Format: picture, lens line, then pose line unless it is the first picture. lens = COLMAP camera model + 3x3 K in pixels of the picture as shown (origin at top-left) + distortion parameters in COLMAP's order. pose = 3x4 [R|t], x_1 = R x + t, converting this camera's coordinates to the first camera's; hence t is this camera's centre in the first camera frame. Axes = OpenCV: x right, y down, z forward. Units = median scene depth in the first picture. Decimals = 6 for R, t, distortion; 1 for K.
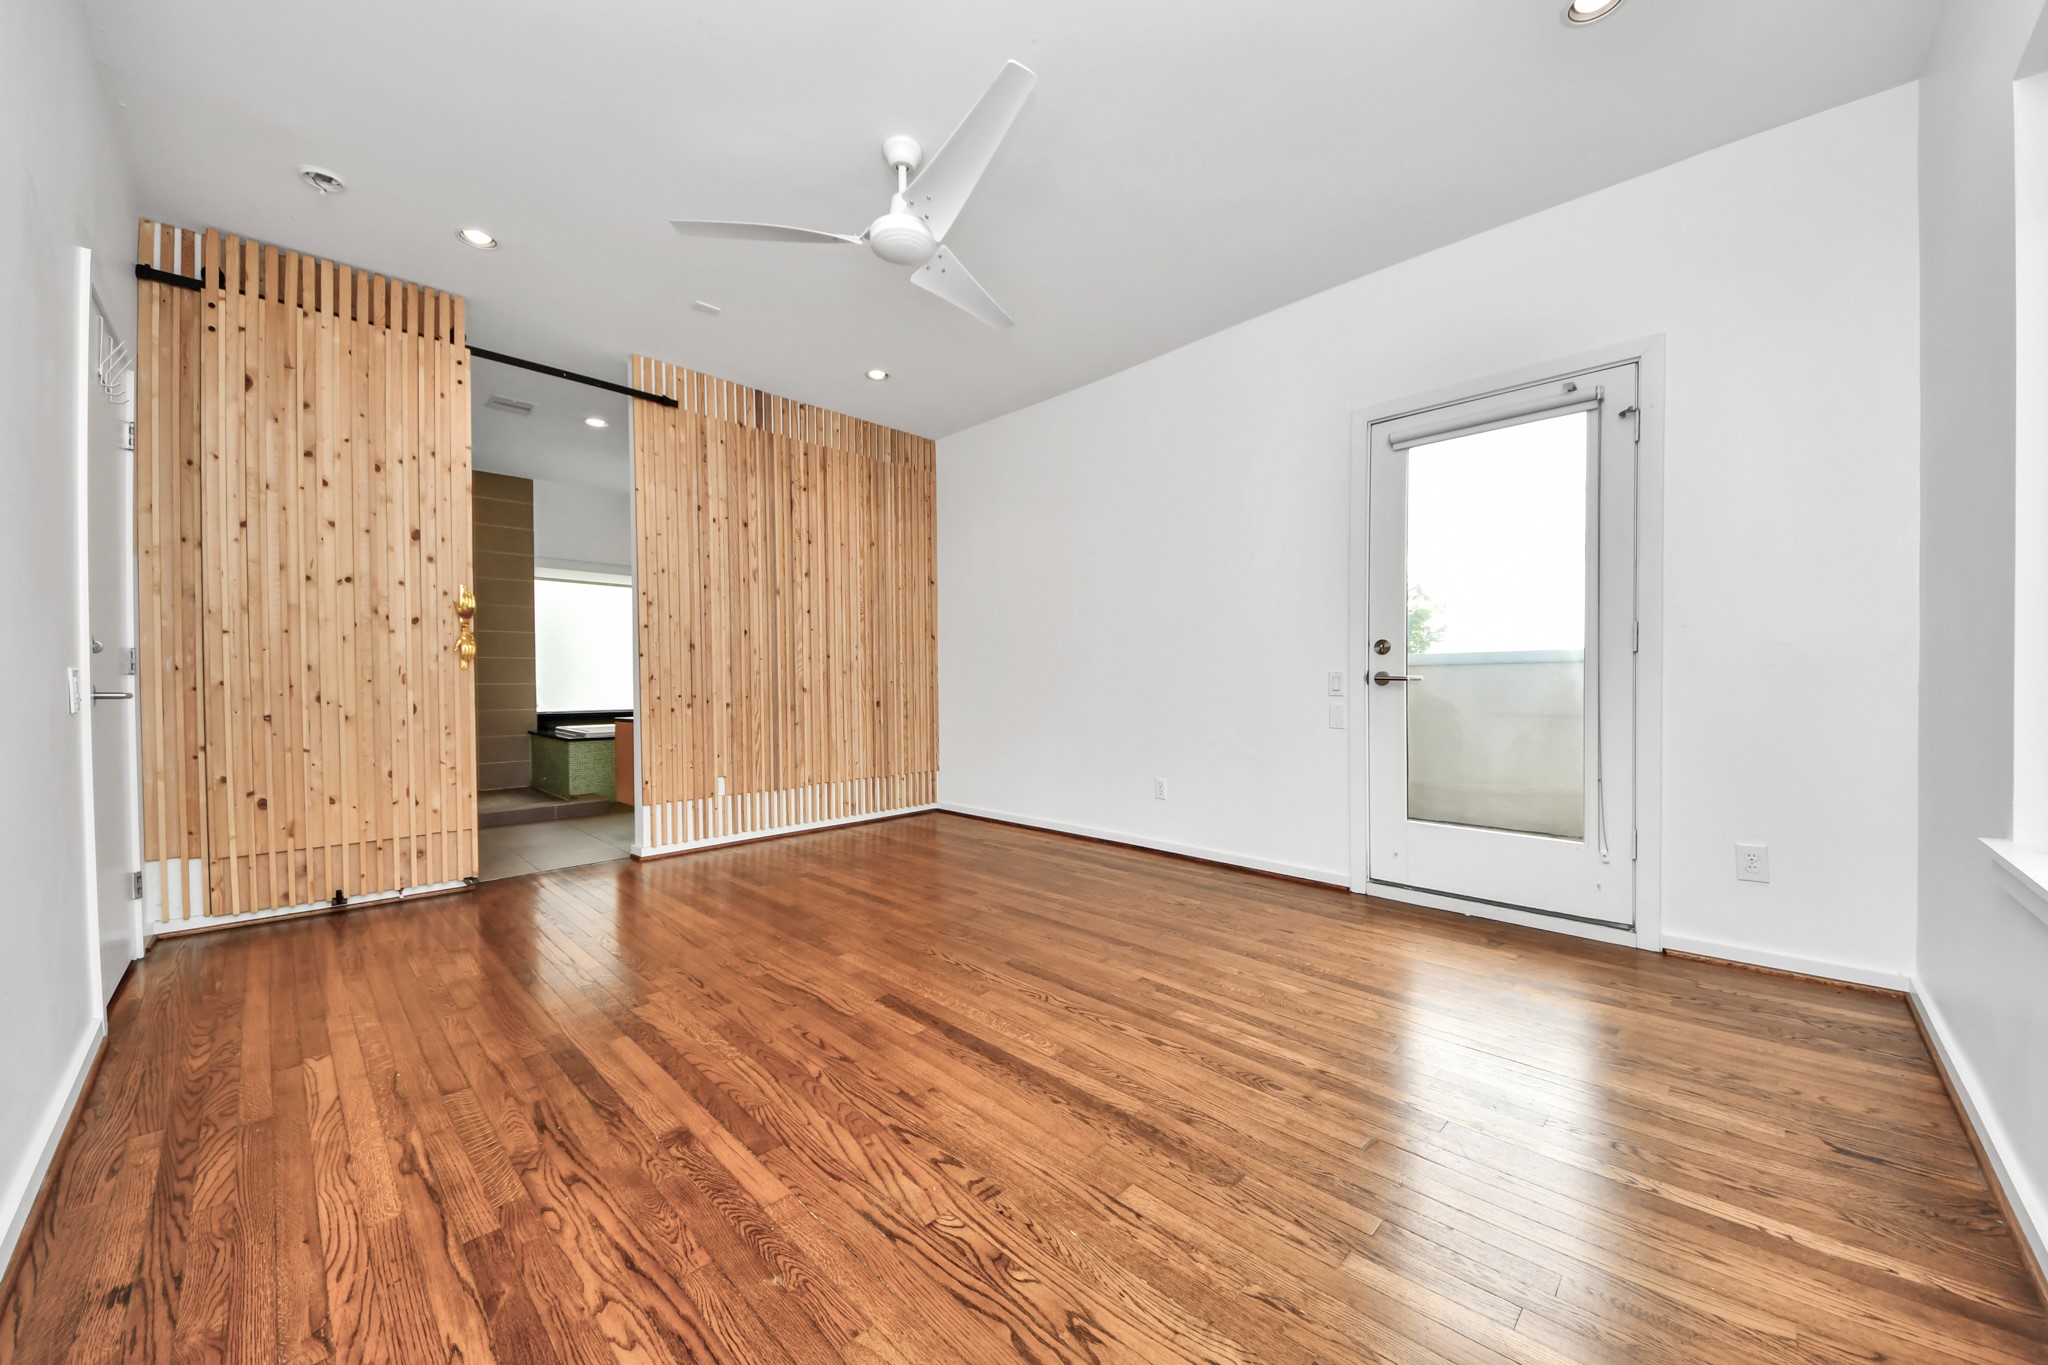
lens RADIAL K [[761.3, 0, 1024.0], [0, 761.3, 682.5], [0, 0, 1]] dist [0.012807, -0.000310]
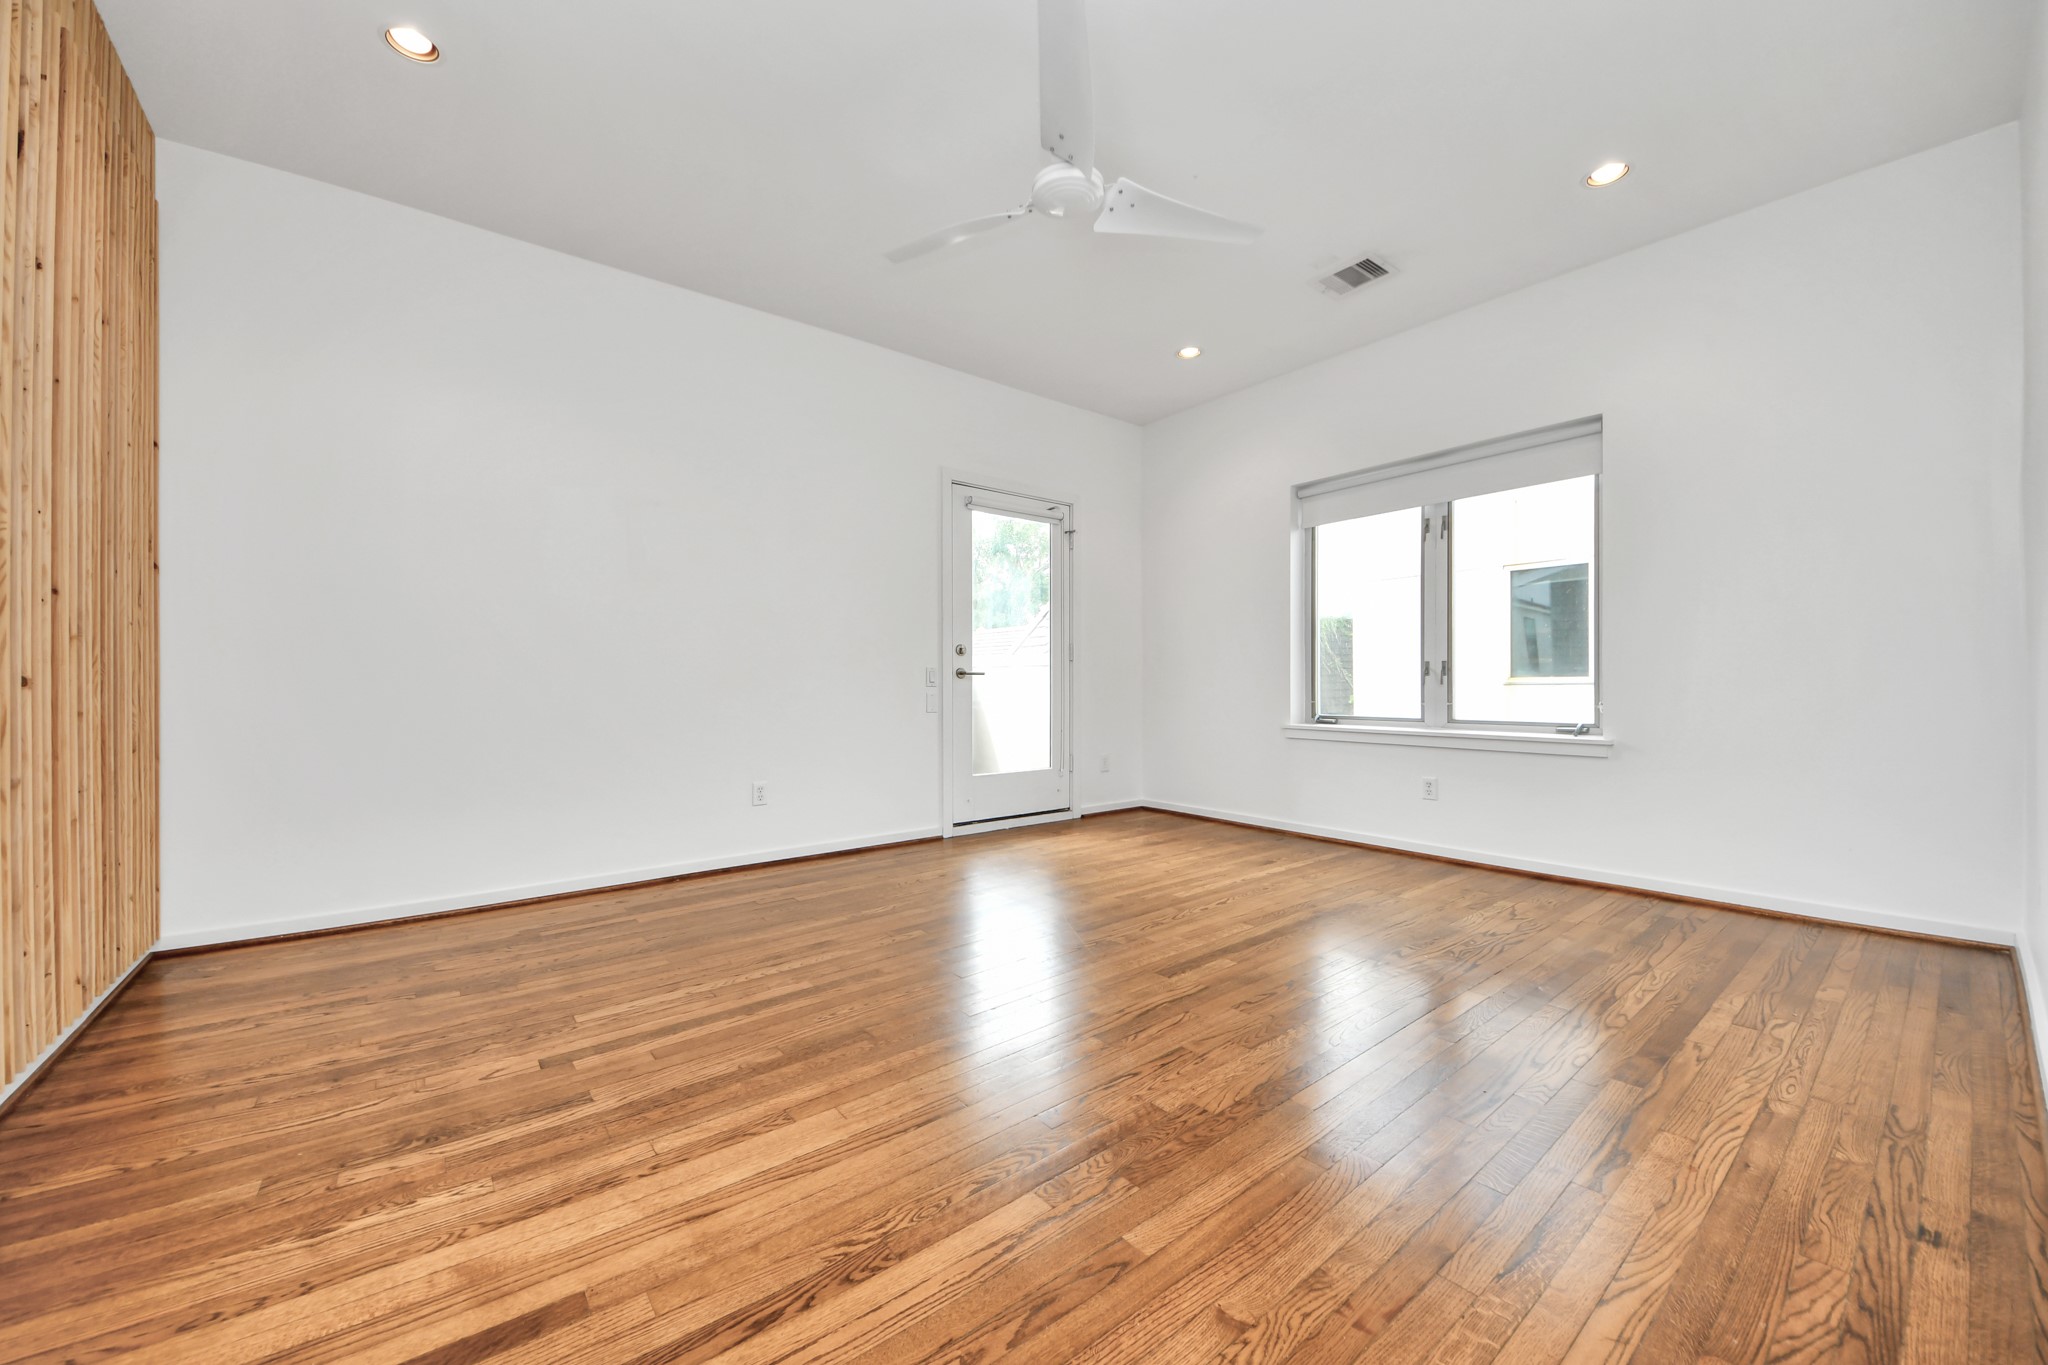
lens RADIAL K [[762.4, 0, 1024.0], [0, 762.4, 682.5], [0, 0, 1]] dist [0.046958, -0.000154]
pose [[0.092175, 0.006750, 0.995720, -1.317747], [0.001402, 0.999975, -0.006908, 0.031393], [-0.995742, 0.002033, 0.092164, 1.168424]]
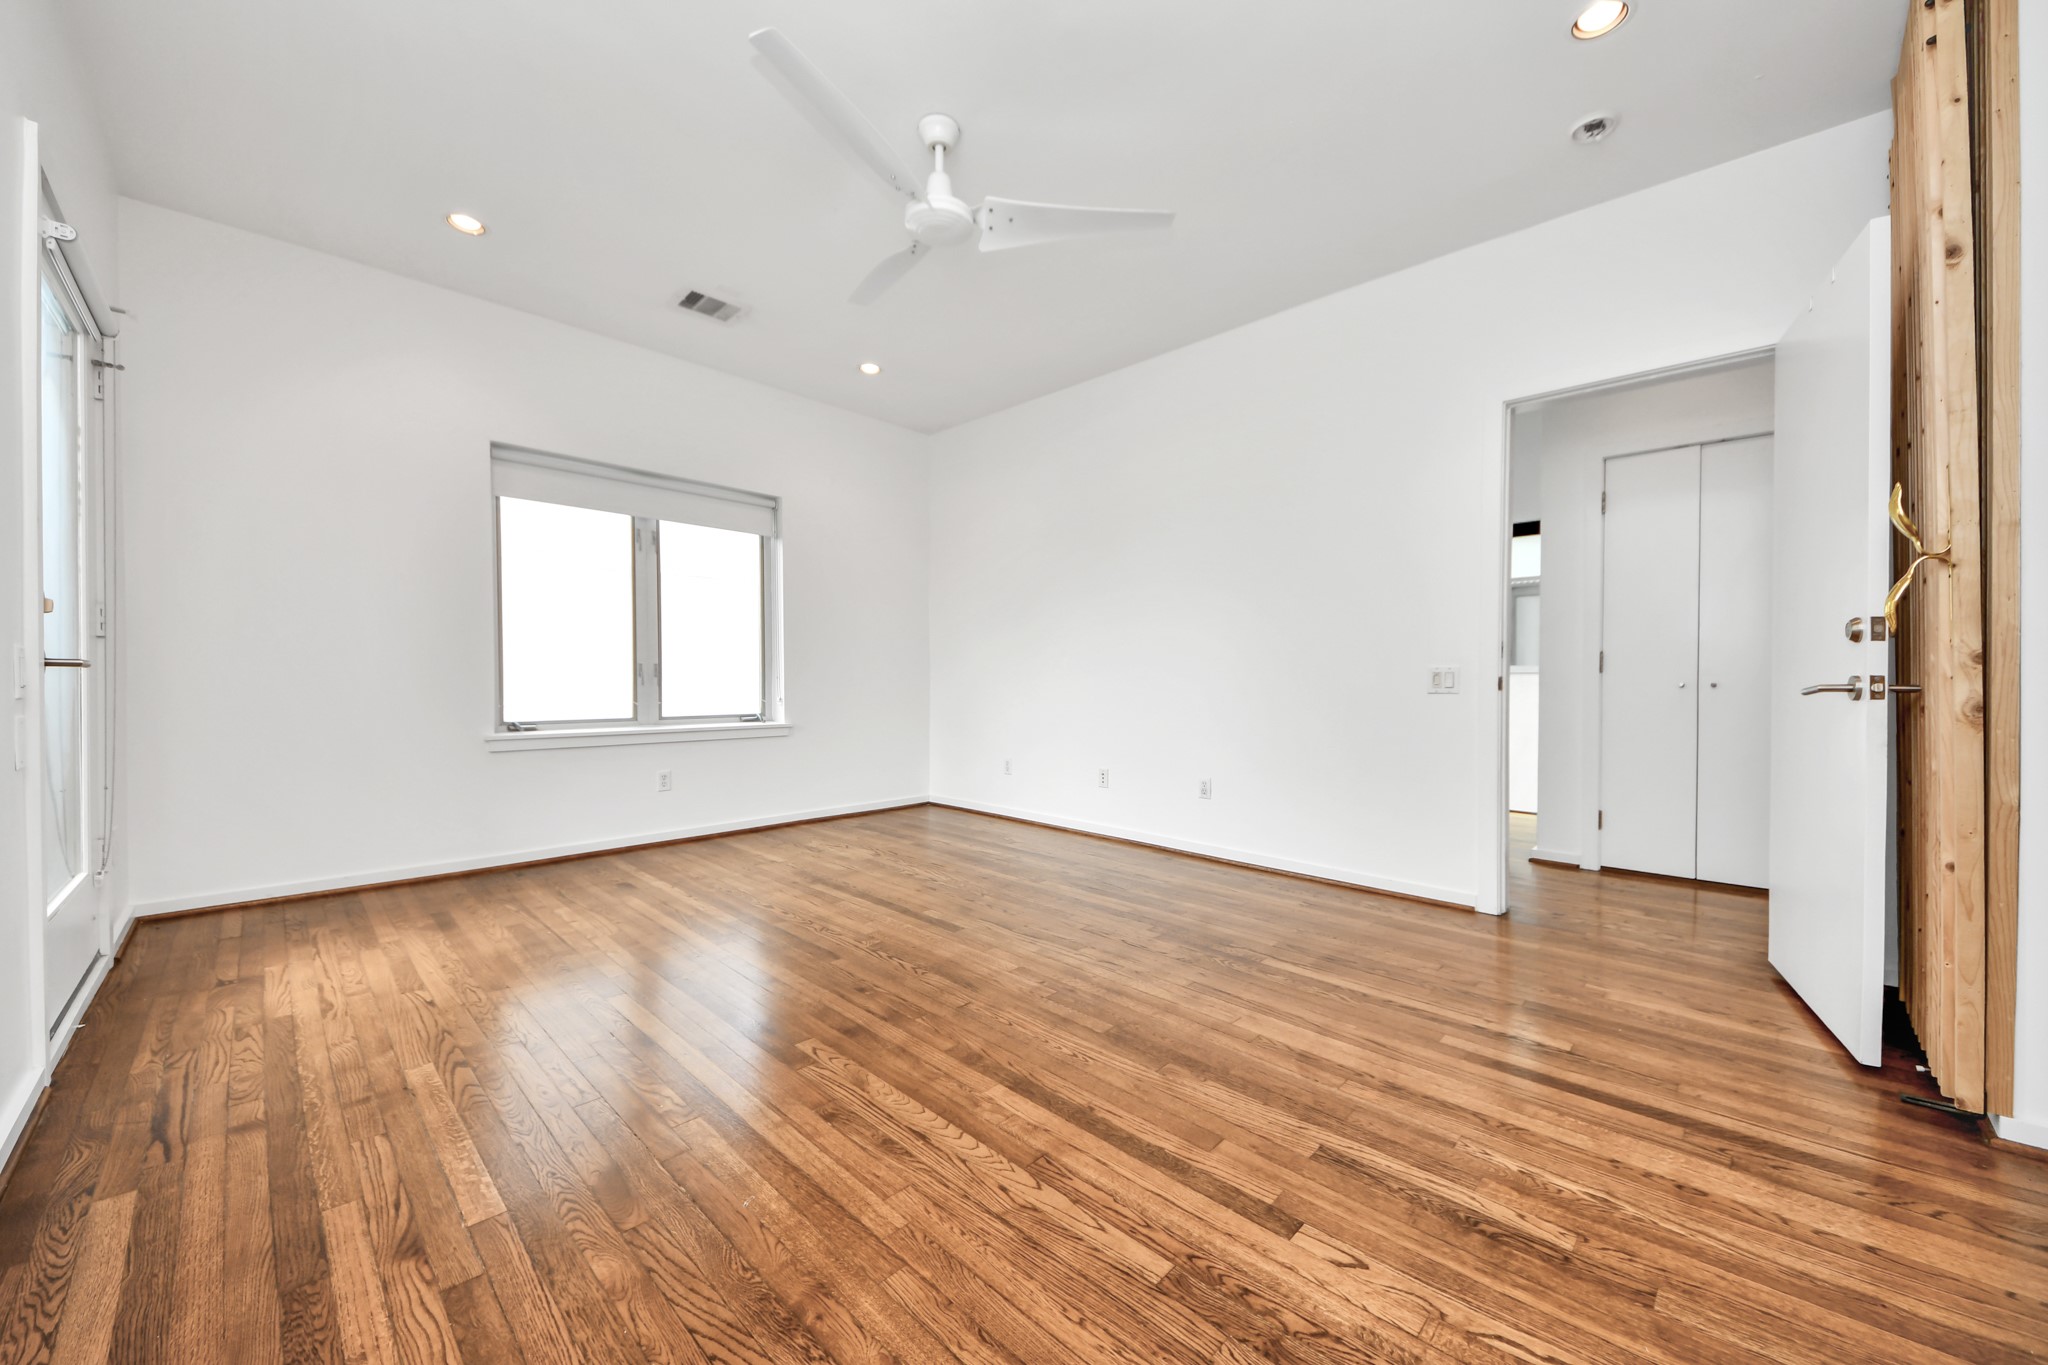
lens RADIAL K [[736.0, 0, 1047.6], [0, 736.0, 660.5], [0, 0, 1]] dist [0.065250, 0.000073]
pose [[-0.998848, 0.002021, -0.047954, -0.290592], [0.003414, 0.999574, -0.028978, 0.019889], [0.047875, -0.029109, -0.998429, 2.369169]]
